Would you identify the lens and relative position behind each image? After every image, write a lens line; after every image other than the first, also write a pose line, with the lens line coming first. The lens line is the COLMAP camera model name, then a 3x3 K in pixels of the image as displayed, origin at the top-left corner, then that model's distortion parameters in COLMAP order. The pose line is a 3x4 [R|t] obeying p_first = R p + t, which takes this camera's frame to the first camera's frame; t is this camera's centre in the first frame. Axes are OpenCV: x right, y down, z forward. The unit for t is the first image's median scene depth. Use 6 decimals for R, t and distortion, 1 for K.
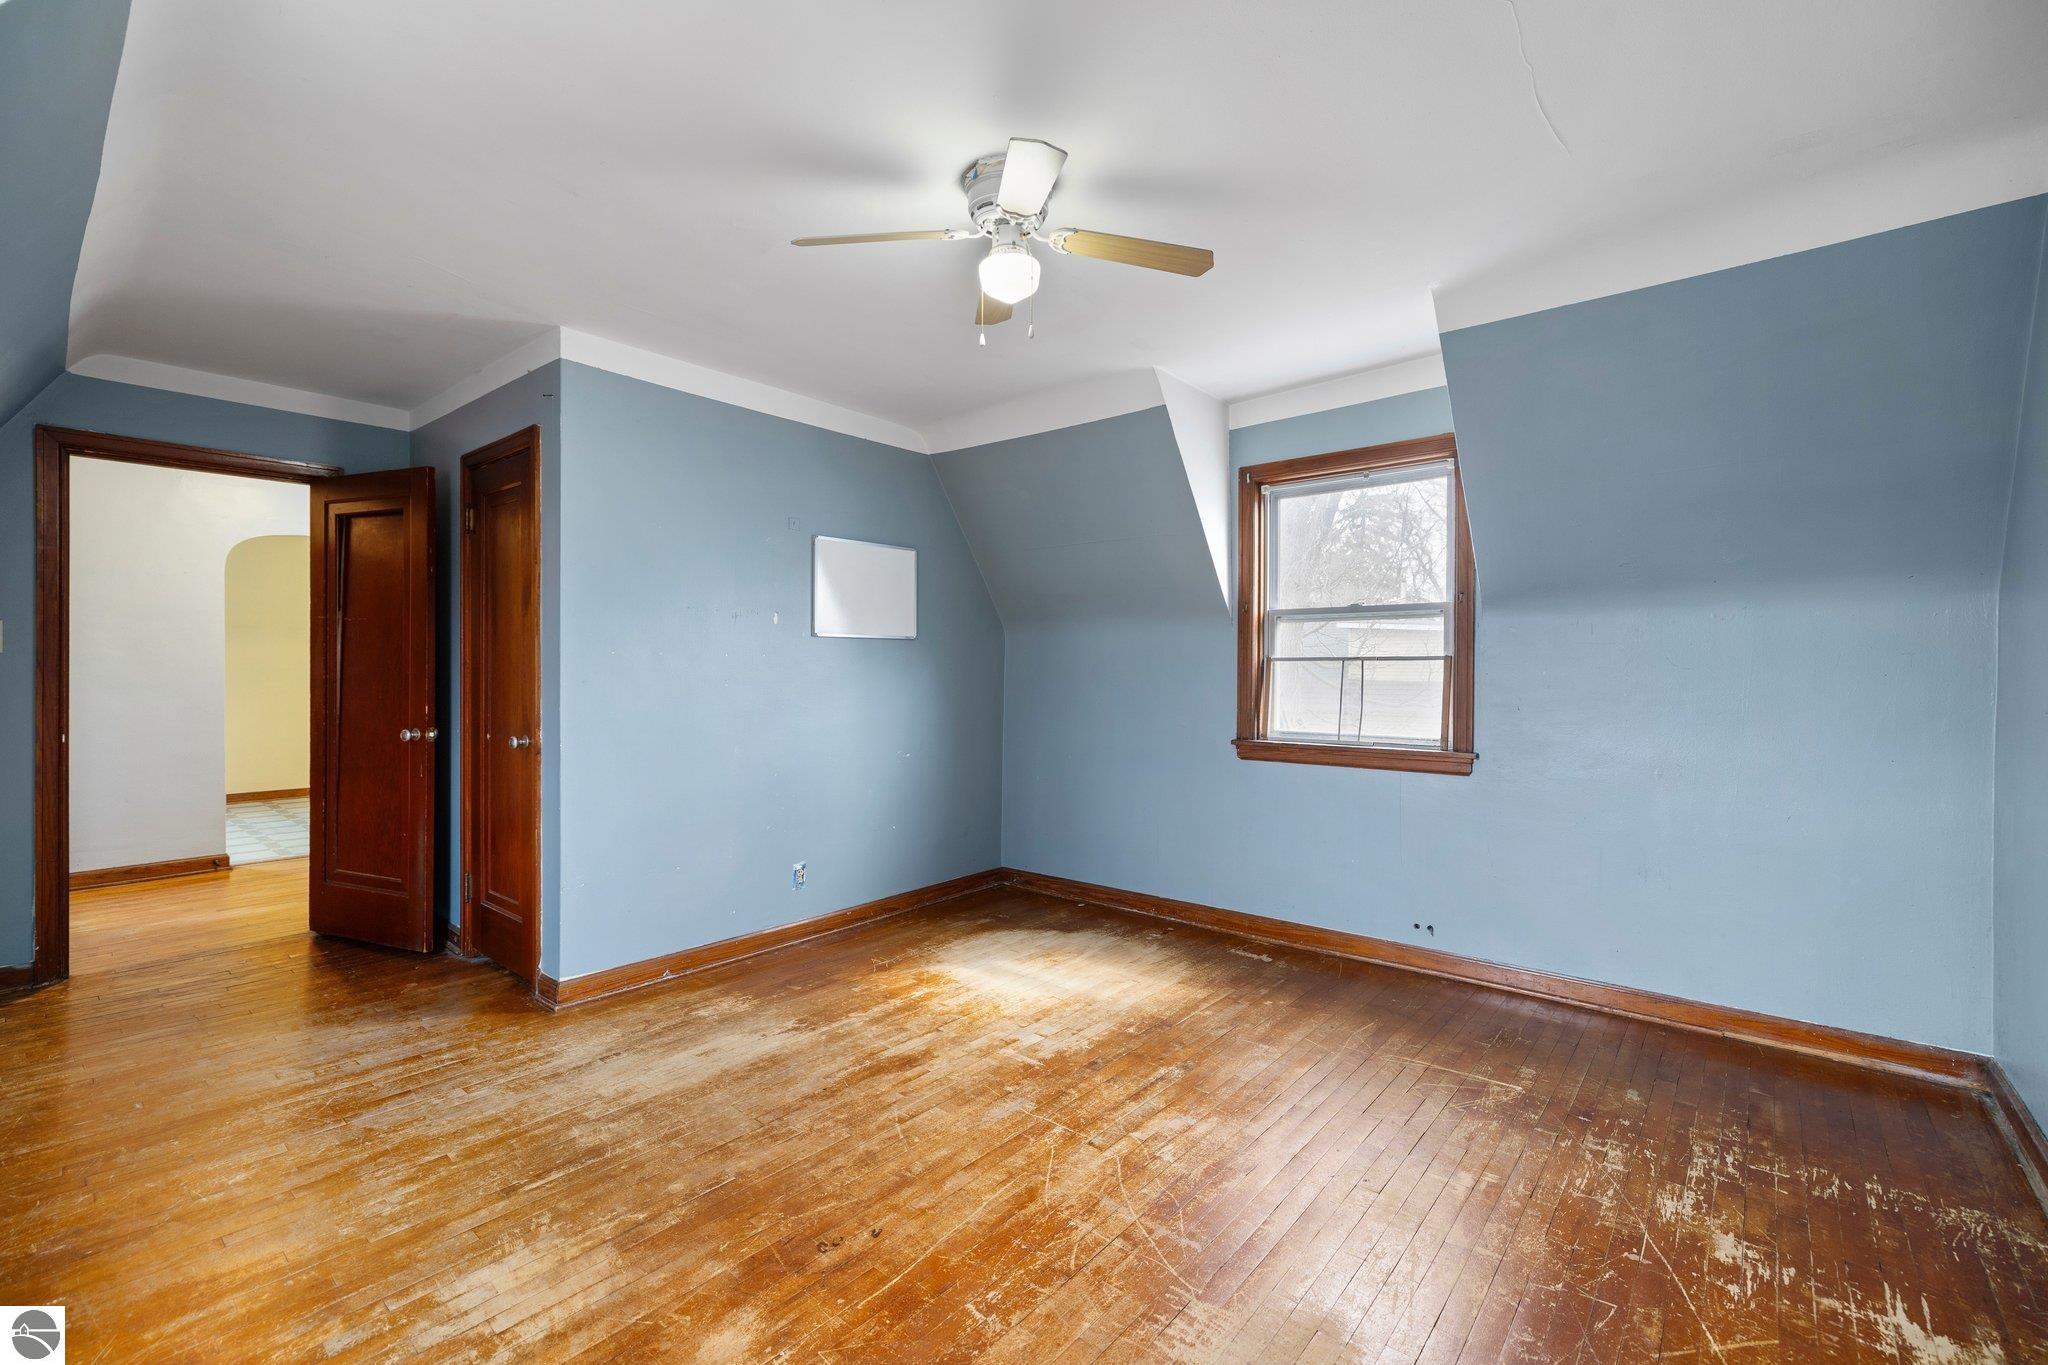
lens RADIAL K [[867.8, 0, 1020.6], [0, 867.8, 664.5], [0, 0, 1]] dist [0.000944, -0.000261]
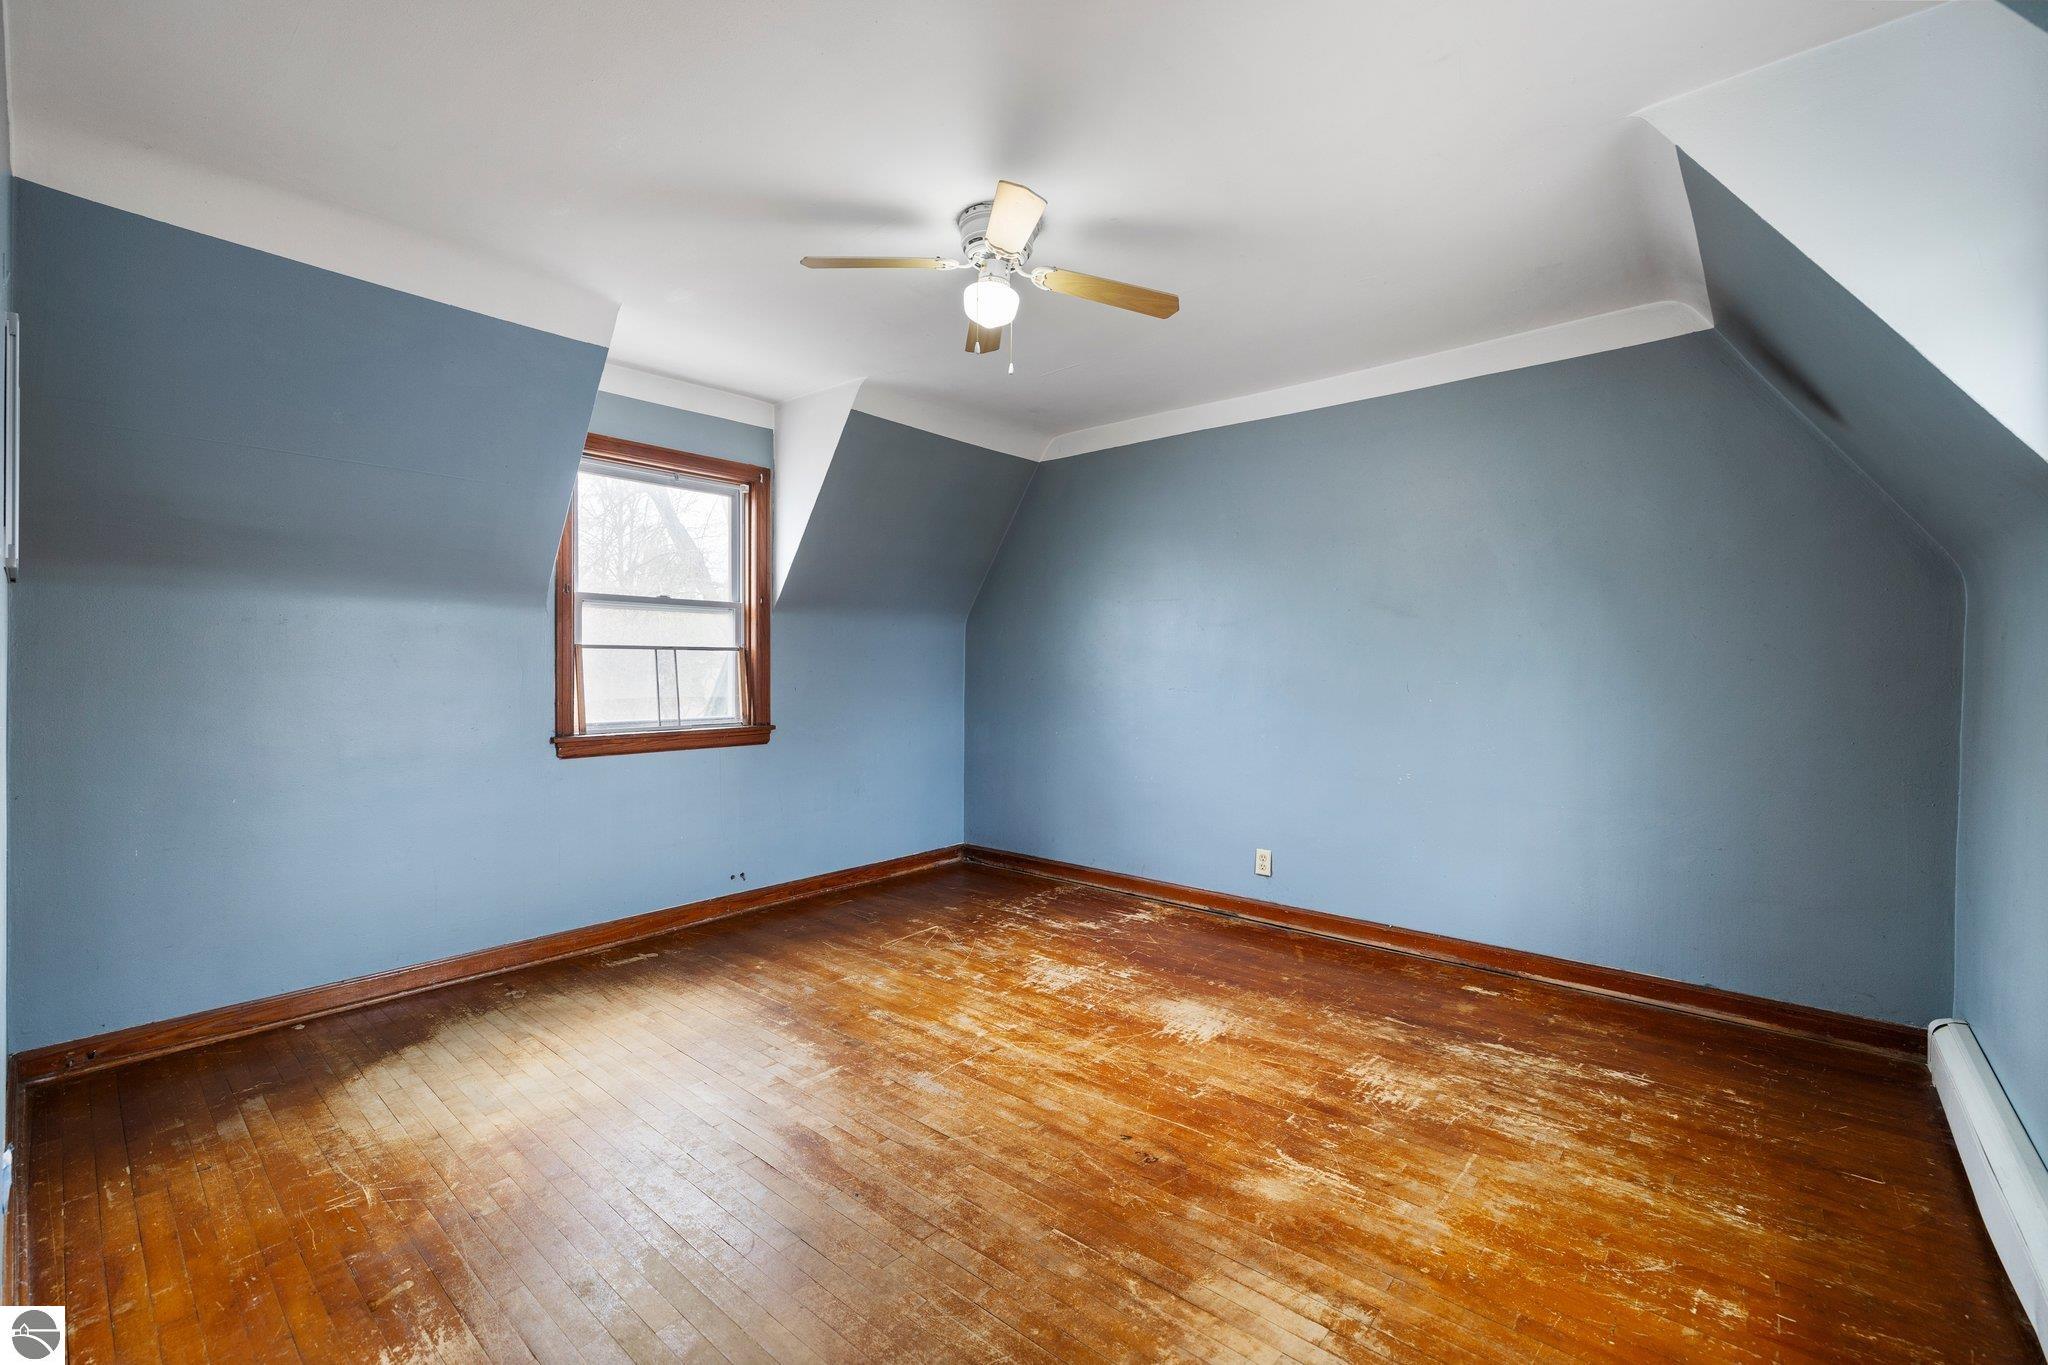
lens RADIAL K [[867.8, 0, 1020.6], [0, 867.8, 664.5], [0, 0, 1]] dist [0.000944, -0.000261]
pose [[0.006939, -0.002251, 0.999973, -1.022663], [-0.012960, 0.999913, 0.002341, 0.008558], [-0.999892, -0.012976, 0.006909, 0.868758]]
